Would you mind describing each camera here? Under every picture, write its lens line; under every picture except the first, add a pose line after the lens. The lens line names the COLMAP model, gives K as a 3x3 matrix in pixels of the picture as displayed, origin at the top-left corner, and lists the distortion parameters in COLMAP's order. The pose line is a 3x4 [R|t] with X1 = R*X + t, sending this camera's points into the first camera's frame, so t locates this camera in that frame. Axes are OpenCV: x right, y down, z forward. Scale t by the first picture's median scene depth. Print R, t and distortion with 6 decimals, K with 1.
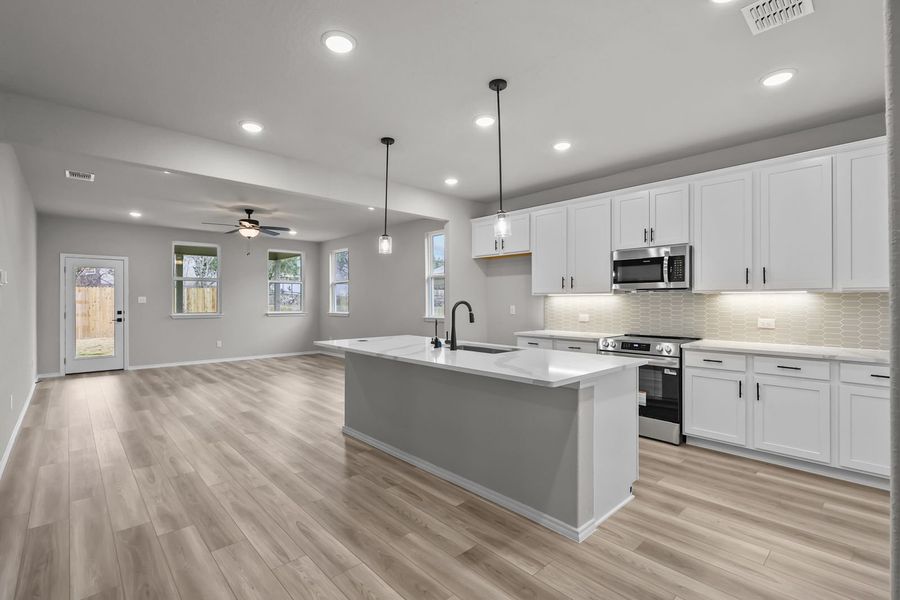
lens RADIAL K [[411.3, 0, 448.8], [0, 411.3, 303.1], [0, 0, 1]] dist [-0.001695, -0.000507]
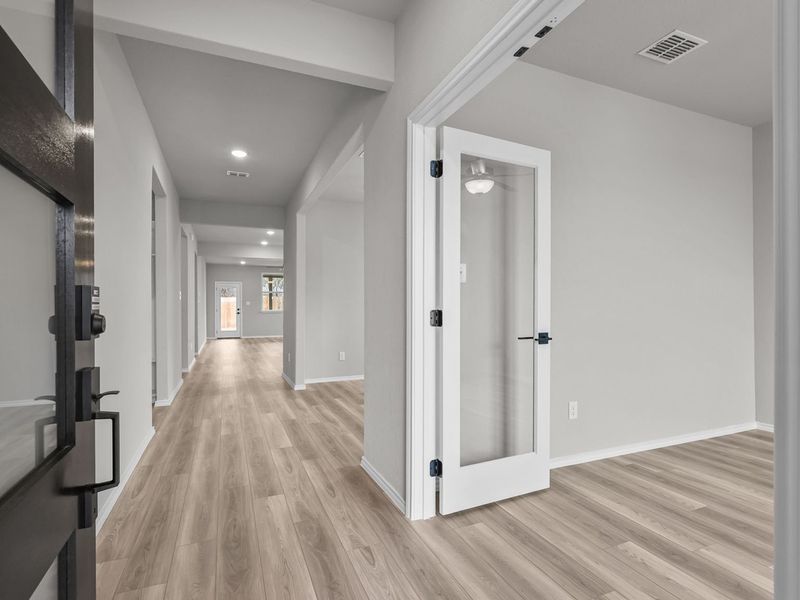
lens RADIAL K [[411.2, 0, 397.9], [0, 411.2, 303.4], [0, 0, 1]] dist [-0.001530, -0.000521]
pose [[0.940102, -0.012781, -0.340654, 0.644580], [0.009530, 0.999892, -0.011215, 0.023685], [0.340760, 0.007296, 0.940122, -0.654663]]
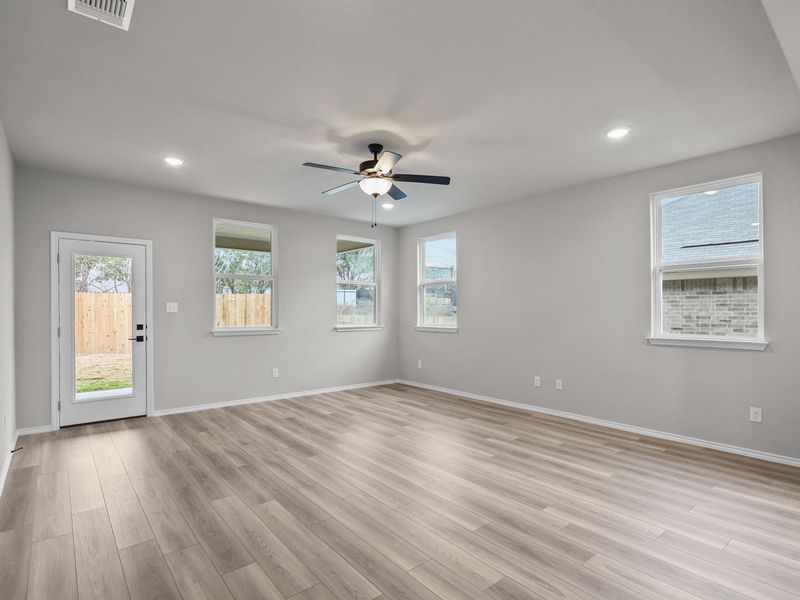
lens RADIAL K [[400.0, 0, 416.3], [0, 400.0, 317.5], [0, 0, 1]] dist [-0.025697, 0.000106]
pose [[0.999703, 0.007134, -0.023301, -0.363135], [-0.006756, 0.999845, 0.016247, -0.004926], [0.023413, -0.016085, 0.999596, 0.401885]]
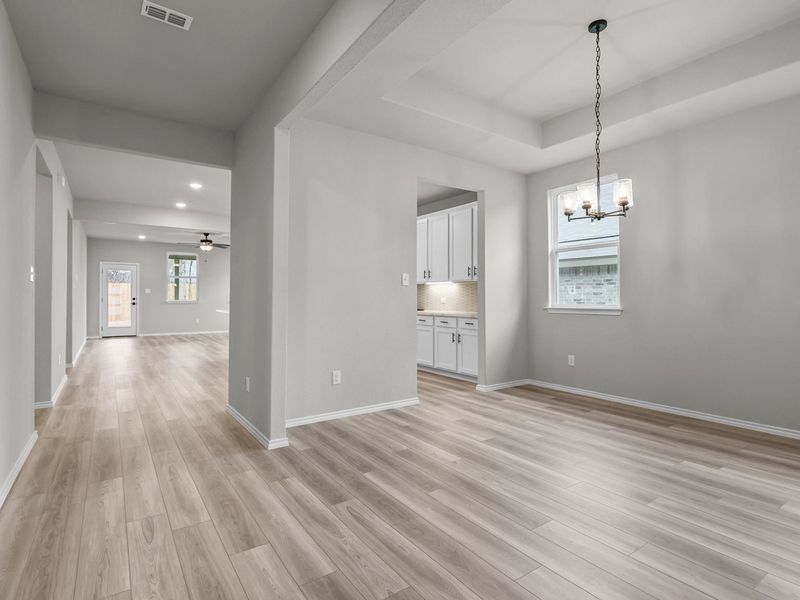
lens RADIAL K [[413.0, 0, 394.4], [0, 413.0, 294.2], [0, 0, 1]] dist [0.001328, -0.000242]
pose [[0.989840, -0.002120, -0.142169, 0.401232], [0.000821, 0.999957, -0.009201, 0.020700], [0.142182, 0.008991, 0.989800, -0.412541]]
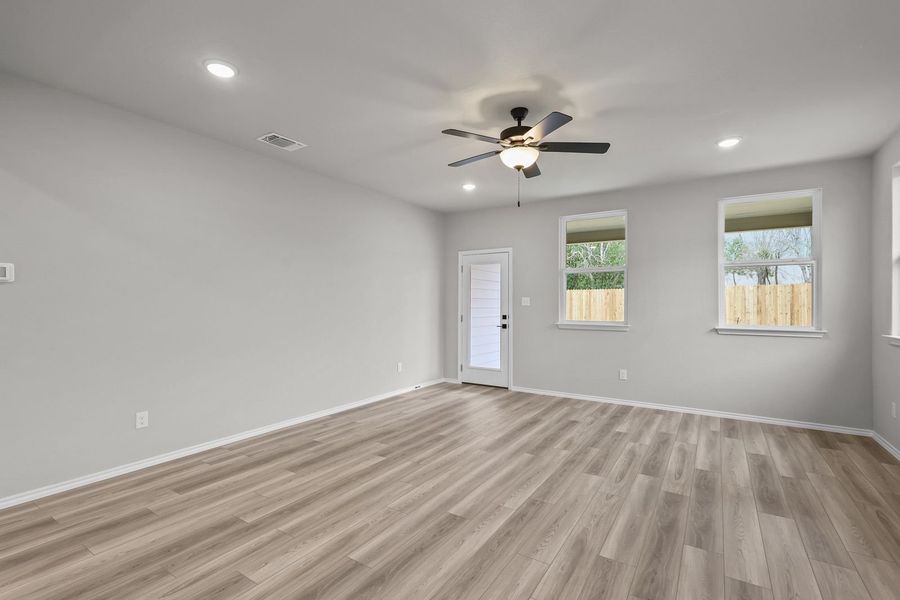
lens RADIAL K [[411.3, 0, 448.8], [0, 411.3, 303.1], [0, 0, 1]] dist [-0.001695, -0.000507]
pose [[0.277794, 0.004427, -0.960630, -0.053799], [-0.006334, 0.999976, 0.002777, -0.006392], [0.960620, 0.005313, 0.277816, 0.683420]]
